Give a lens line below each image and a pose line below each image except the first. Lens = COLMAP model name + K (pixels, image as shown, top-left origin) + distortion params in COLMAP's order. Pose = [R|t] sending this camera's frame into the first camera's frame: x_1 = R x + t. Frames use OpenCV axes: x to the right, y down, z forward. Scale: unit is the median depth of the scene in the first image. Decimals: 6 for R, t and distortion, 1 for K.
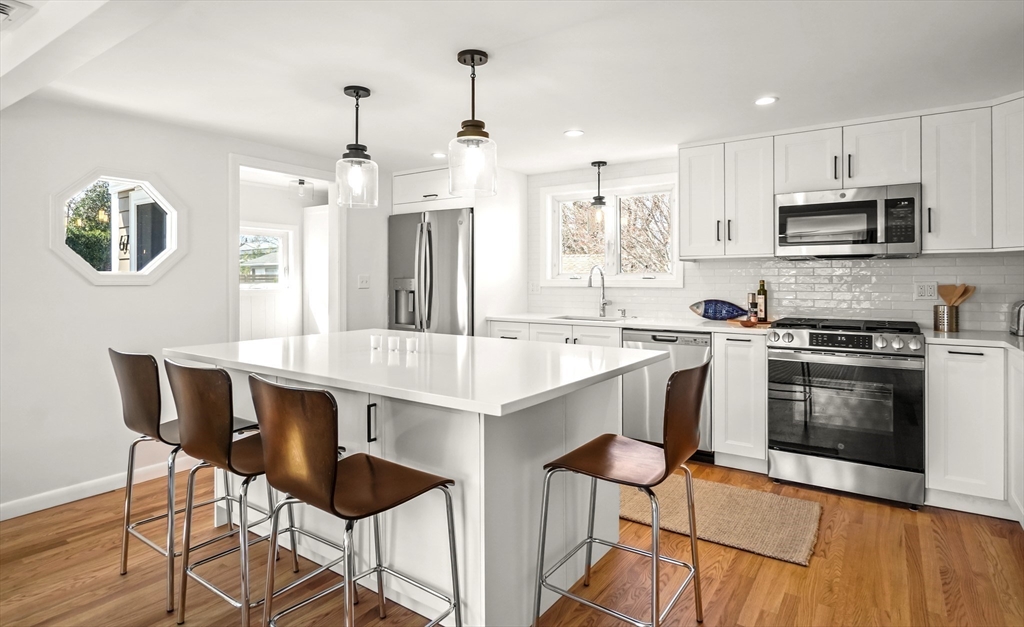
lens RADIAL K [[533.7, 0, 517.9], [0, 533.7, 275.0], [0, 0, 1]] dist [0.000919, -0.000660]
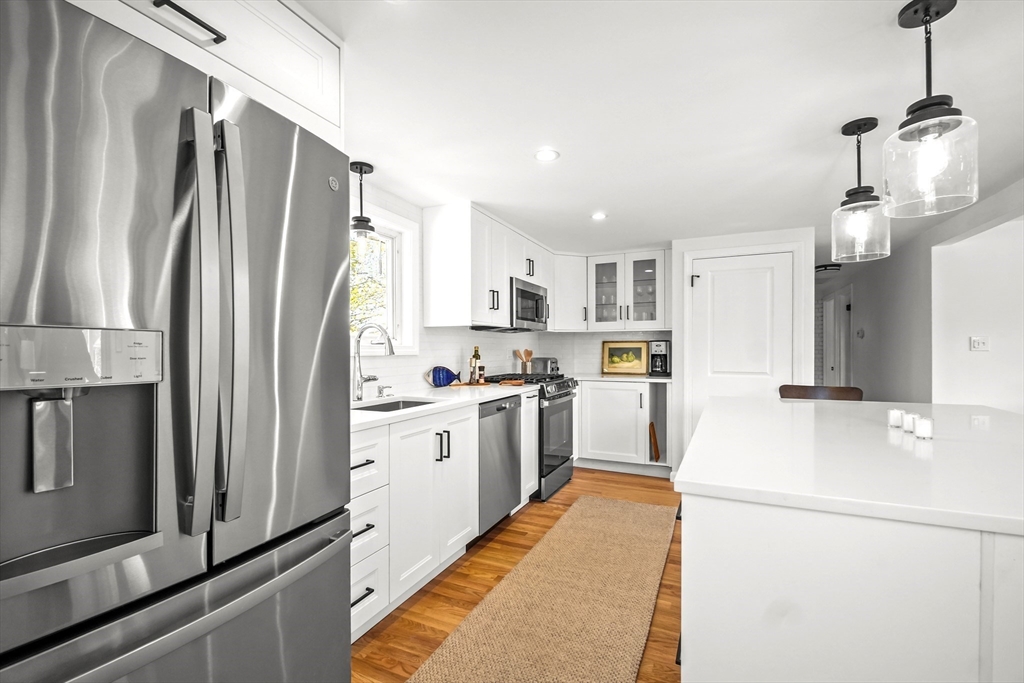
lens RADIAL K [[452.6, 0, 509.1], [0, 452.6, 348.8], [0, 0, 1]] dist [0.001885, 0.000011]
pose [[-0.159998, 0.003230, 0.987112, -0.561076], [-0.004669, 0.999981, -0.004029, 0.020082], [-0.987106, -0.005253, -0.159980, 1.203304]]
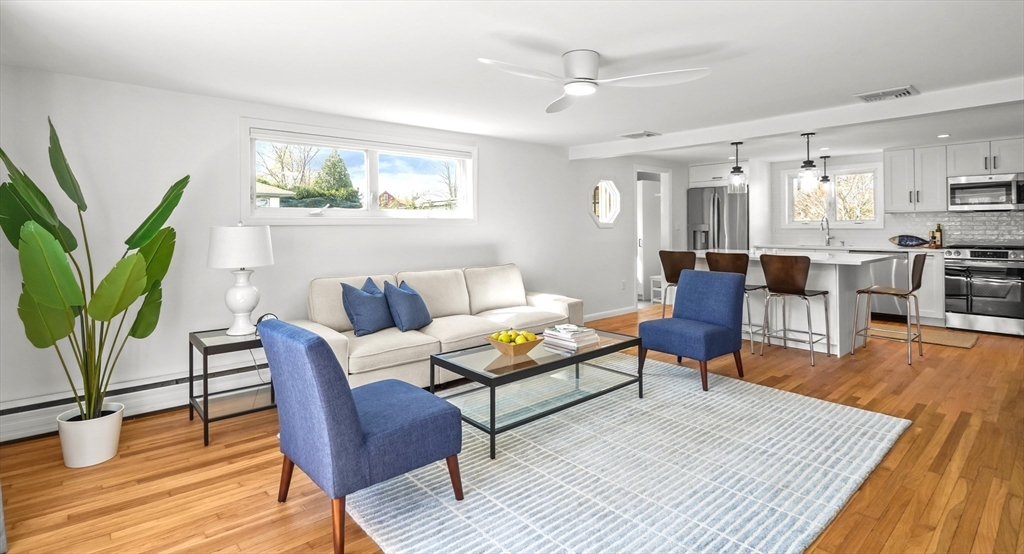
lens RADIAL K [[489.3, 0, 526.8], [0, 489.3, 219.7], [0, 0, 1]] dist [-0.000233, 0.000831]
pose [[0.971725, -0.008107, -0.235975, -0.547829], [0.006880, 0.999958, -0.006025, -0.004403], [0.236014, 0.004231, 0.971740, -1.013867]]
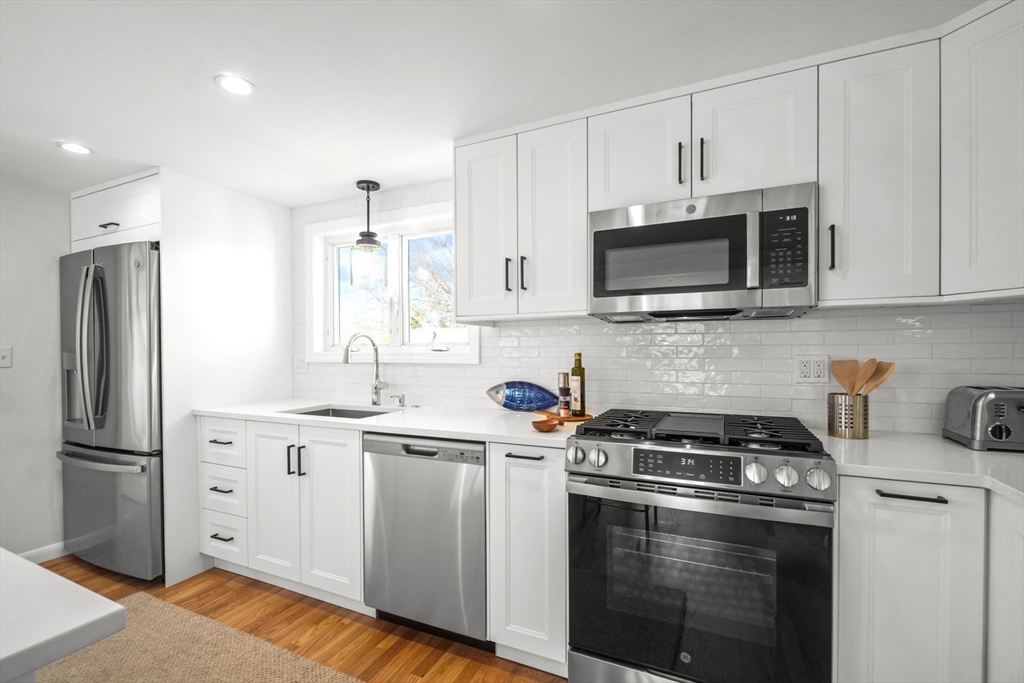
lens RADIAL K [[452.6, 0, 507.6], [0, 452.6, 352.4], [0, 0, 1]] dist [0.001885, 0.000011]
pose [[0.988412, -0.005292, 0.151702, 0.318497], [0.003202, 0.999897, 0.014016, 0.001009], [-0.151760, -0.013368, 0.988327, 0.513560]]
